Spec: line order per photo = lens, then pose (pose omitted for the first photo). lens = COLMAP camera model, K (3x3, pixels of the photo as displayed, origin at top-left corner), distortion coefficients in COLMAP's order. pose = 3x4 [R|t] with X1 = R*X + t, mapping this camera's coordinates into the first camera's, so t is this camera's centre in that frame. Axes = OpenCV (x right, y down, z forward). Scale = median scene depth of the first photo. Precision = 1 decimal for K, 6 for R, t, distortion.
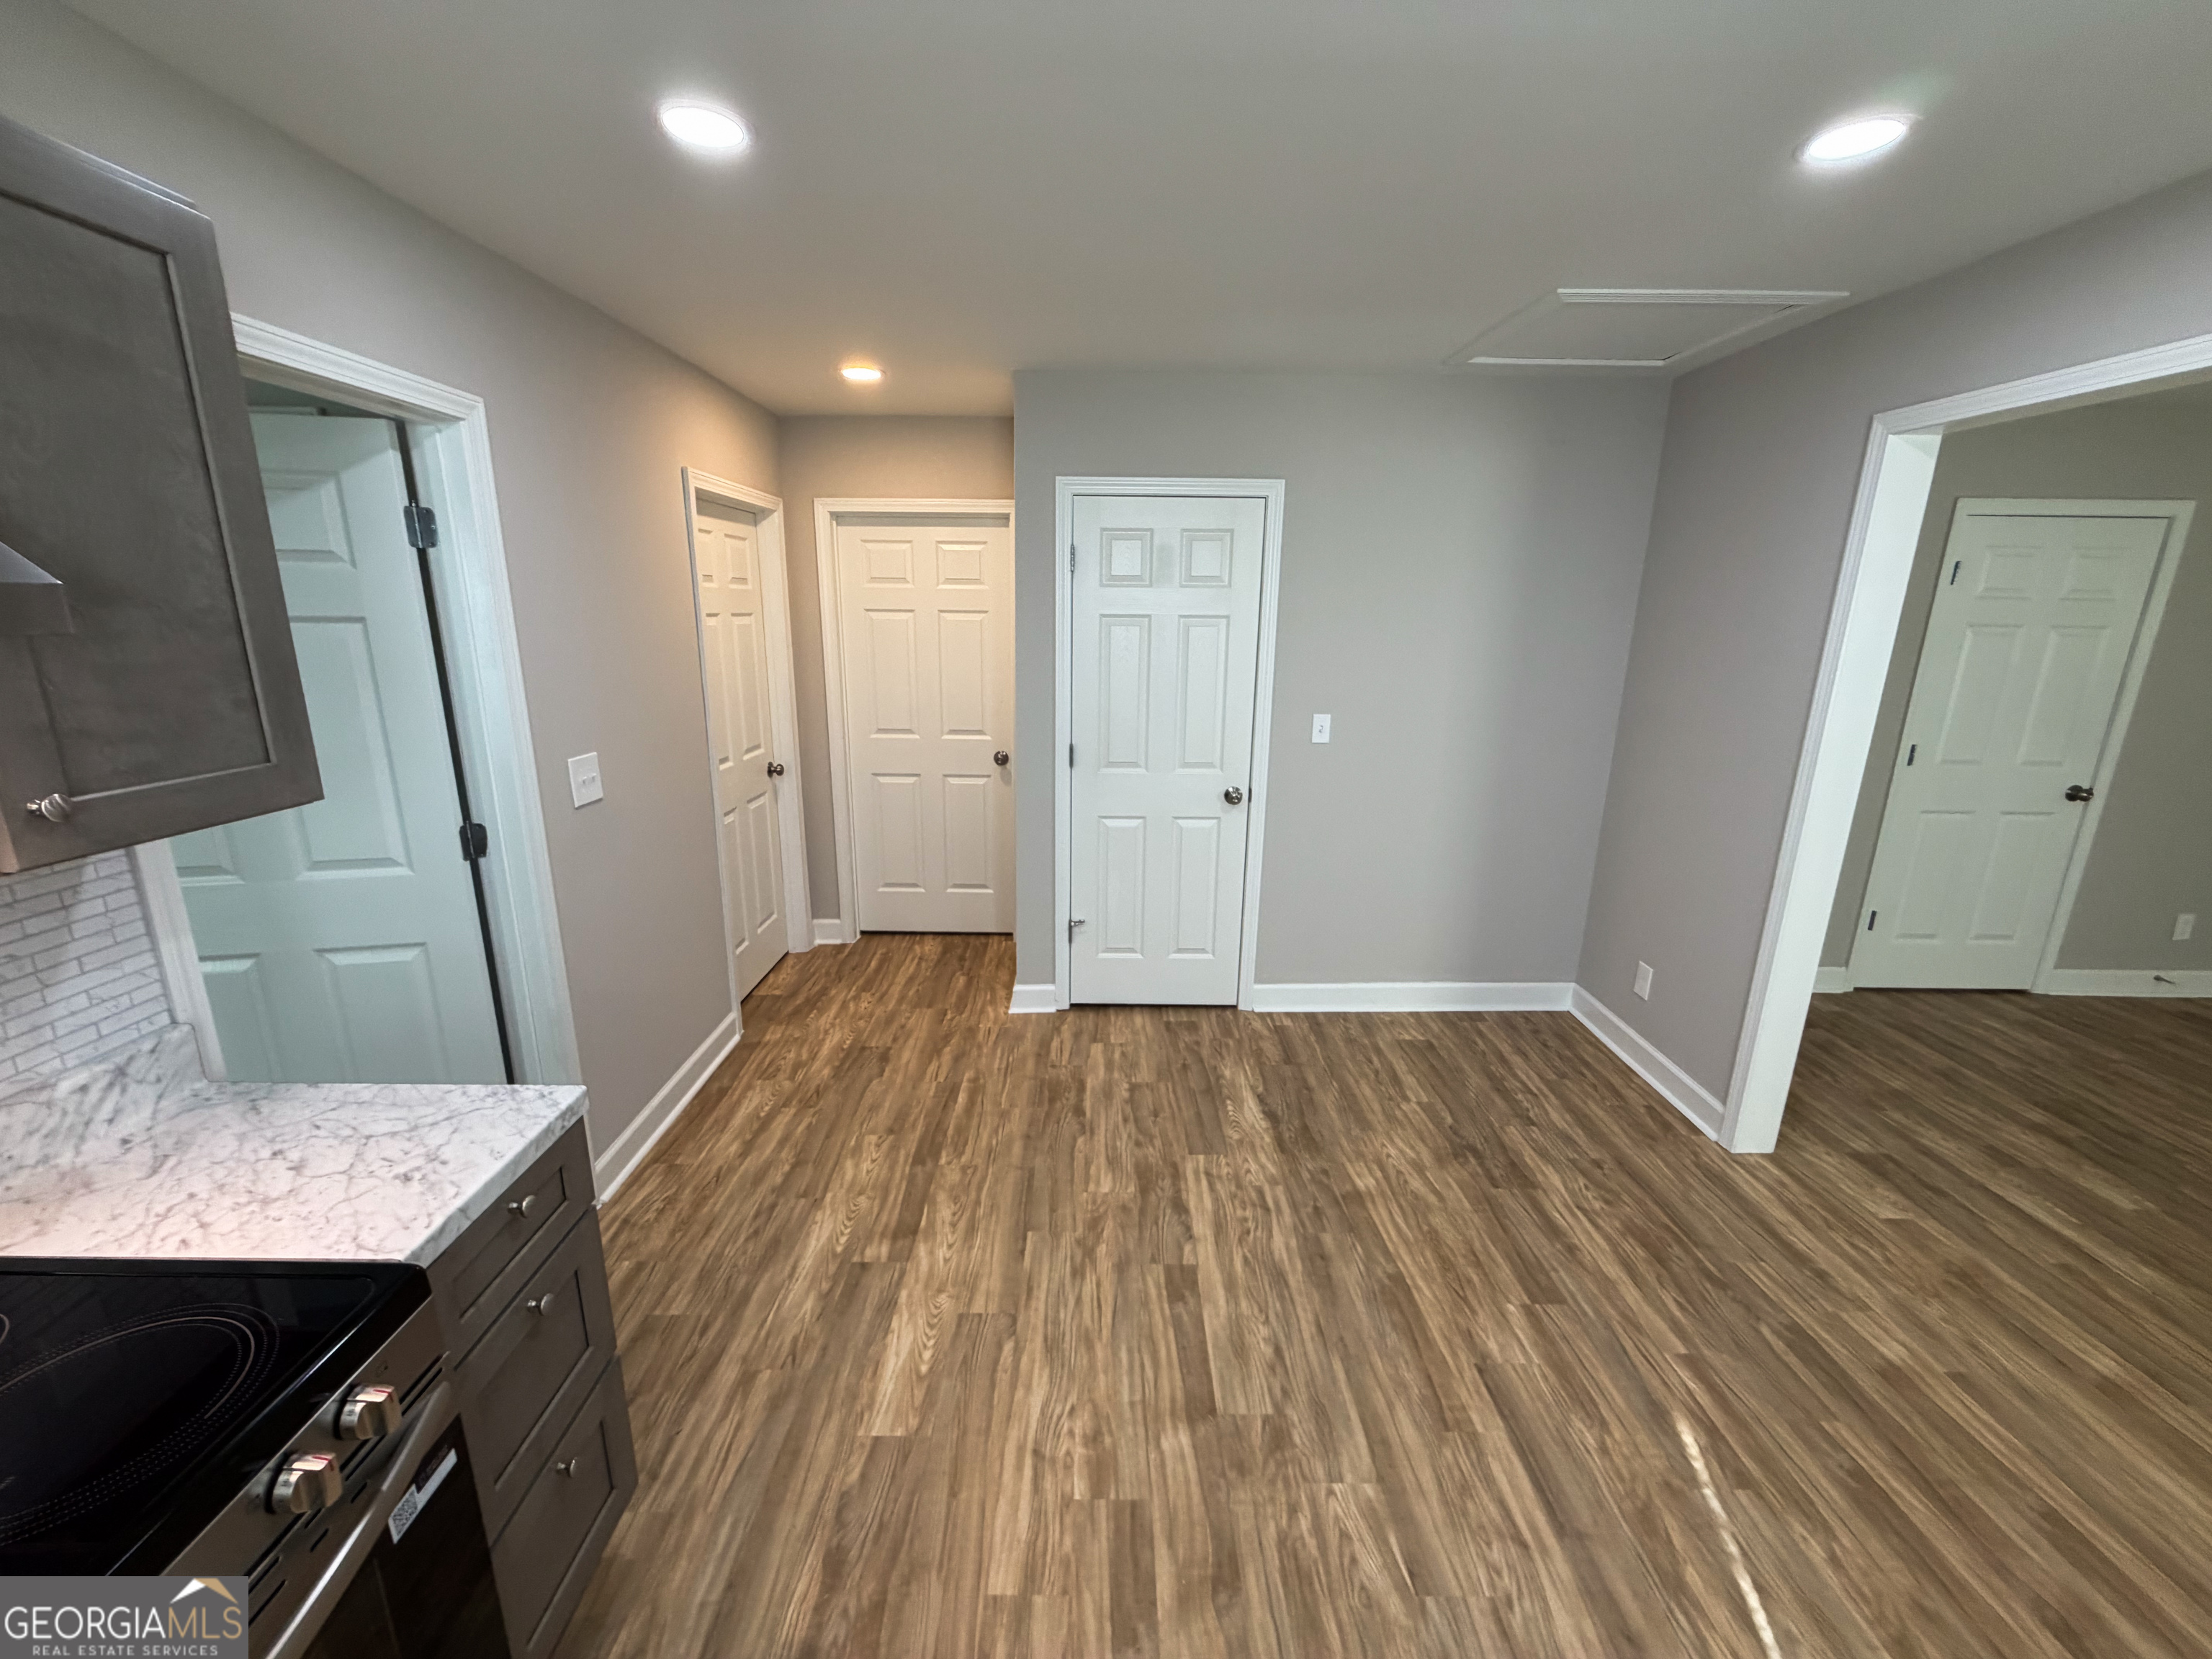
lens RADIAL K [[883.4, 0, 1099.4], [0, 883.4, 829.8], [0, 0, 1]] dist [-0.003493, 0.000586]
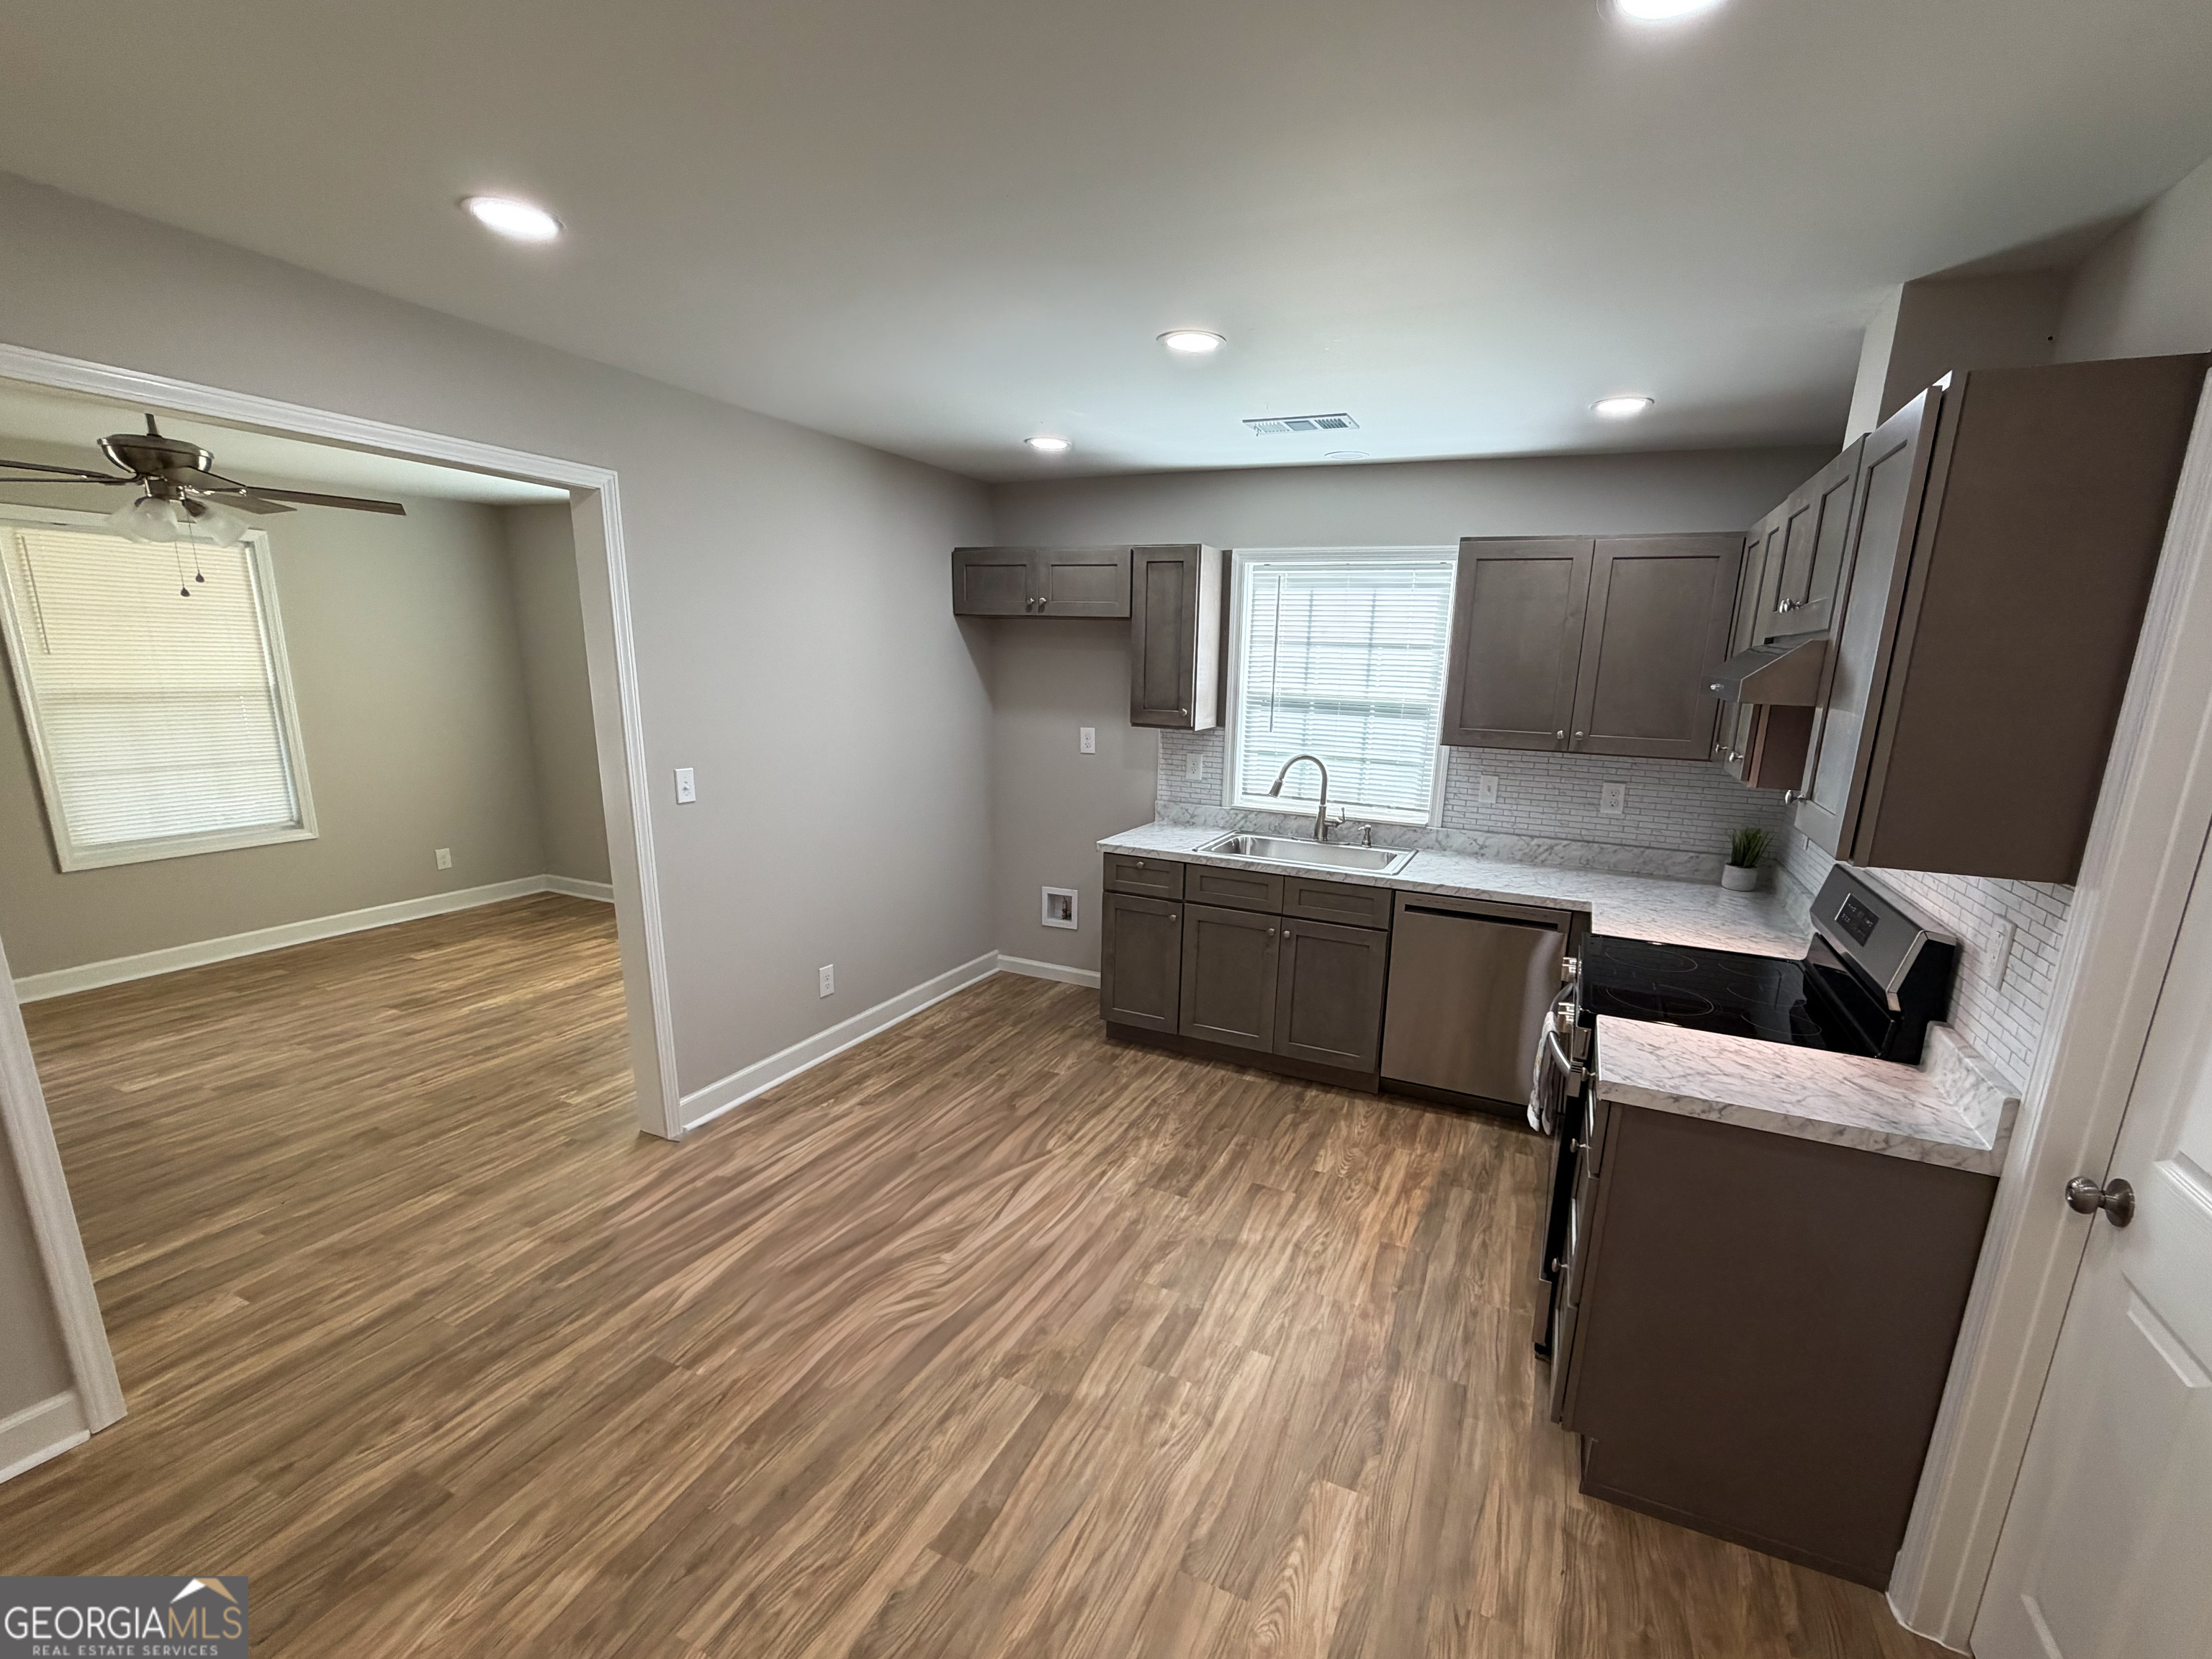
lens RADIAL K [[940.7, 0, 1164.5], [0, 940.7, 881.3], [0, 0, 1]] dist [-0.005331, 0.000701]
pose [[-0.917697, -0.132411, 0.374566, -0.250238], [0.055791, 0.890528, 0.451494, -0.297330], [-0.393344, 0.435232, -0.809848, 1.128472]]
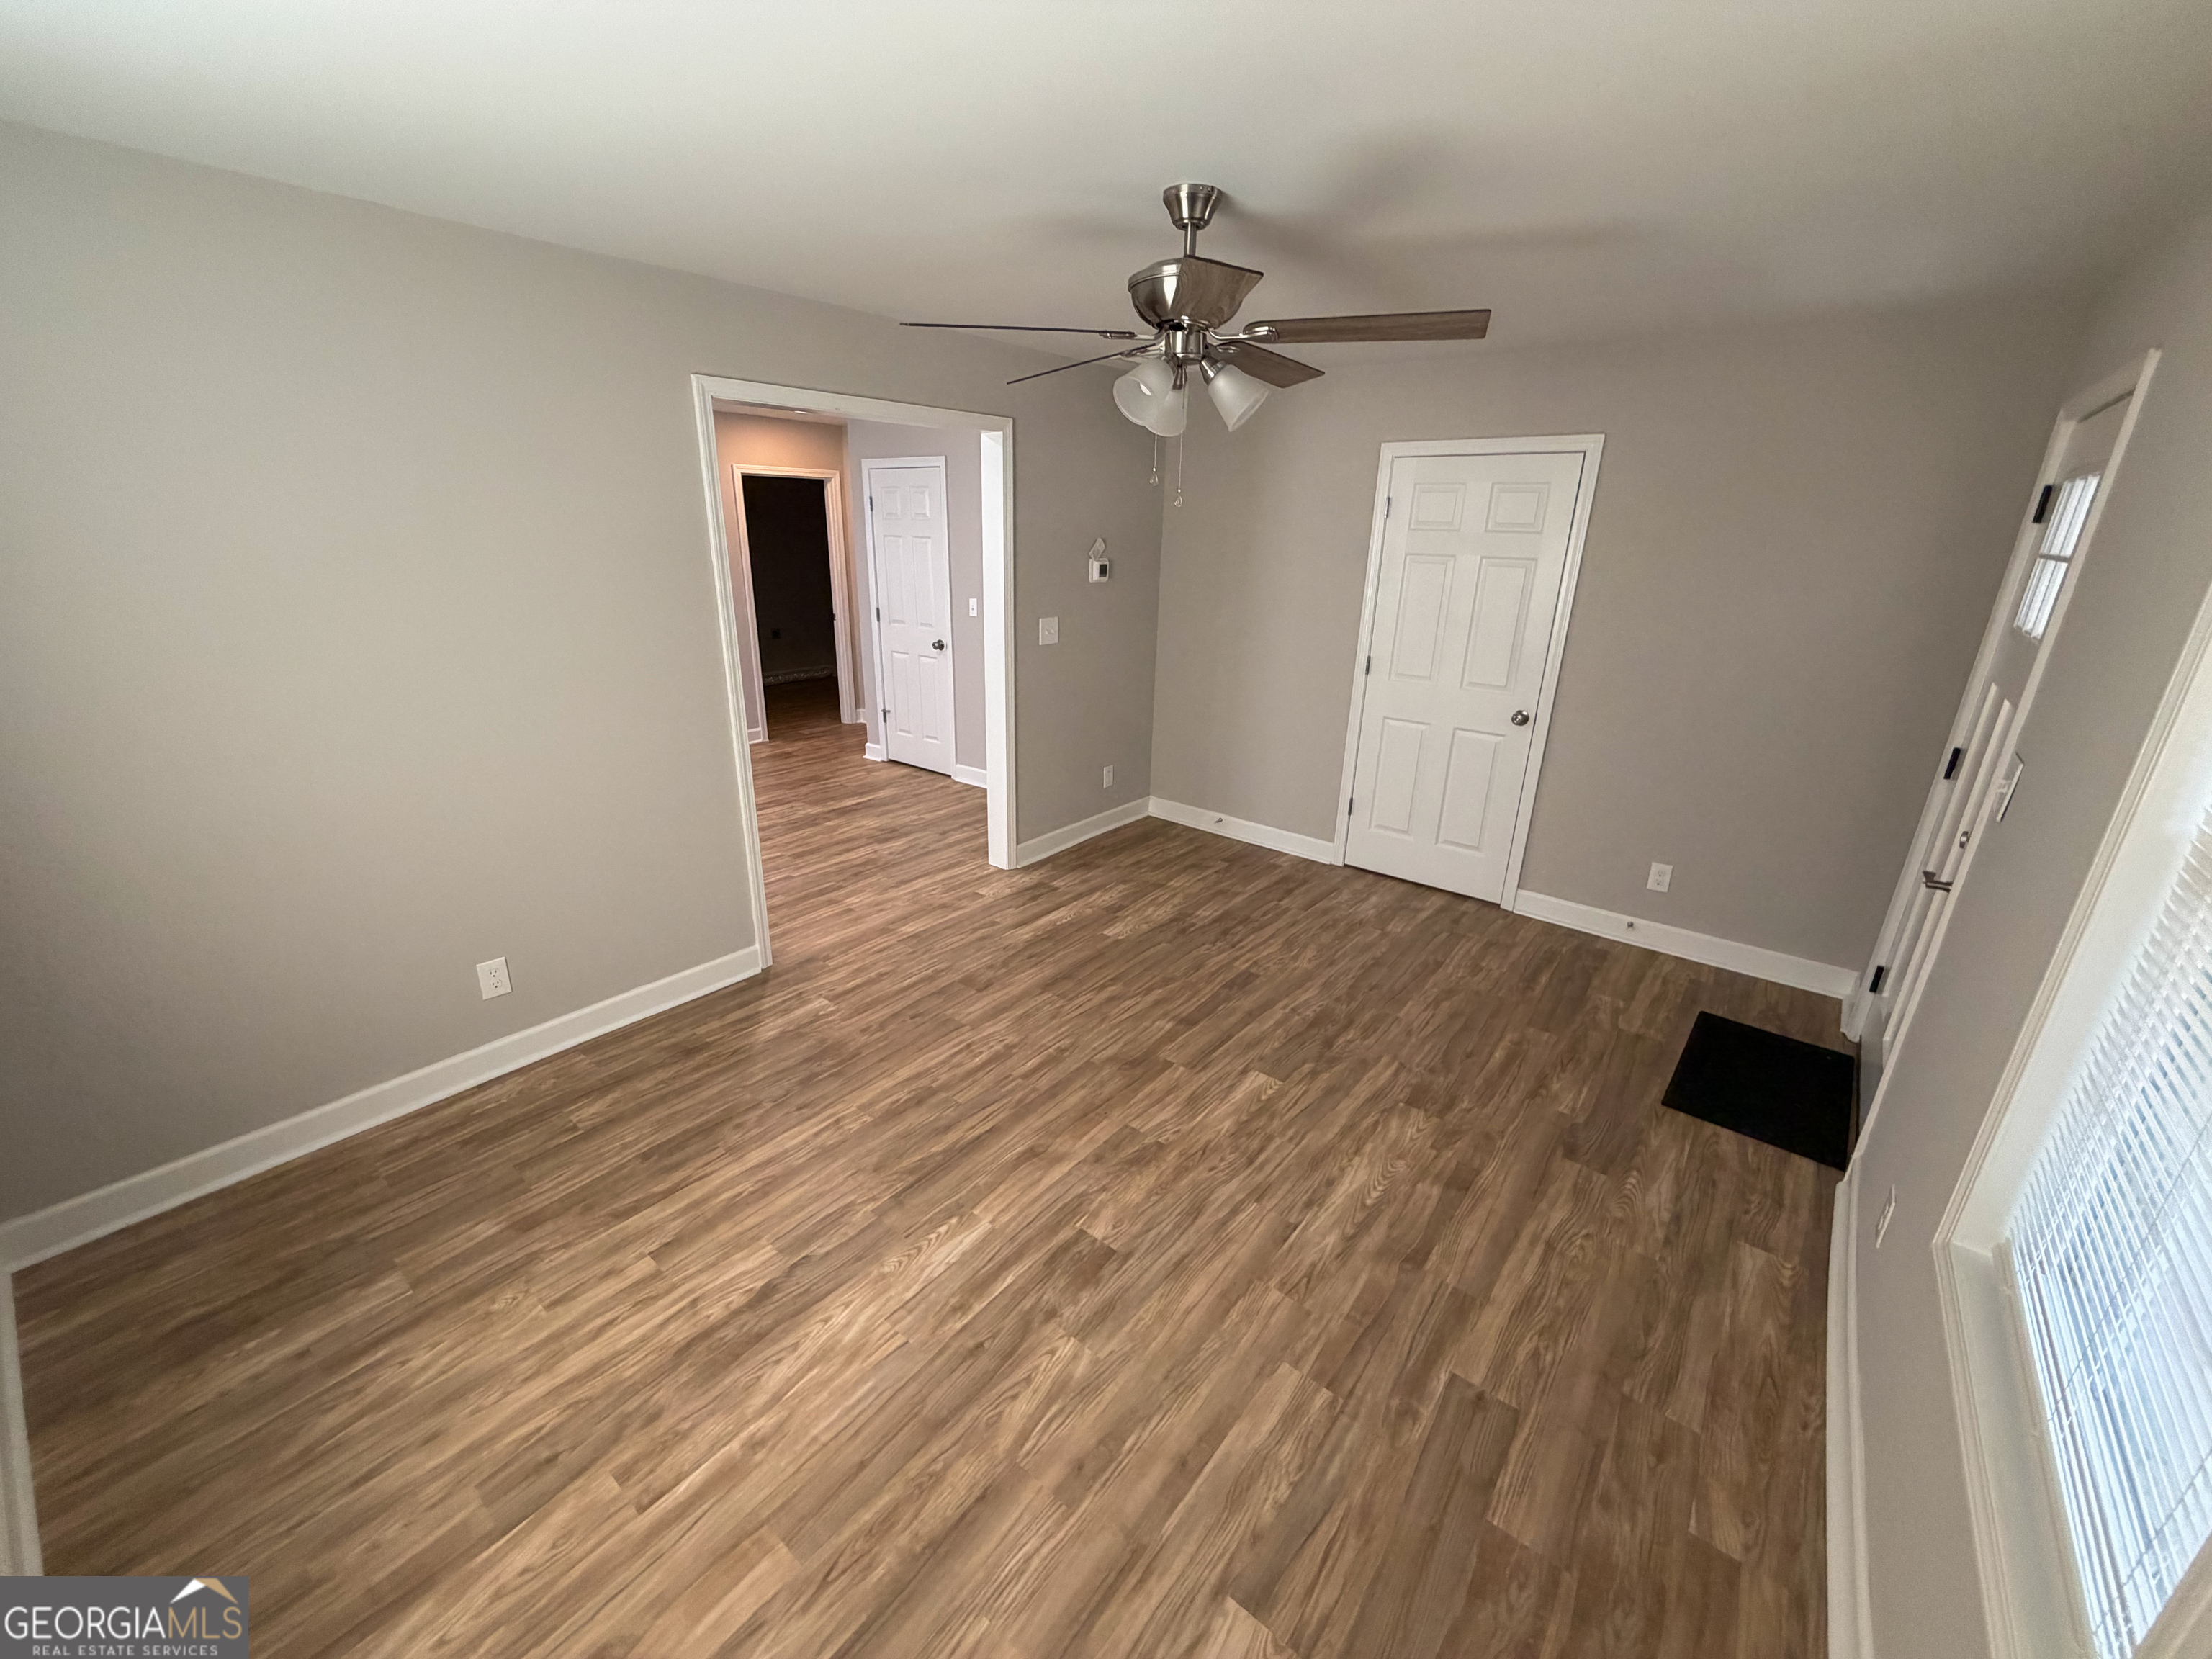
lens RADIAL K [[883.4, 0, 1109.1], [0, 883.4, 834.9], [0, 0, 1]] dist [-0.003493, 0.000586]
pose [[0.782049, 0.210833, -0.586472, 1.949381], [-0.164360, 0.977497, 0.132233, 0.052179], [0.601153, -0.007020, 0.799103, -0.224721]]
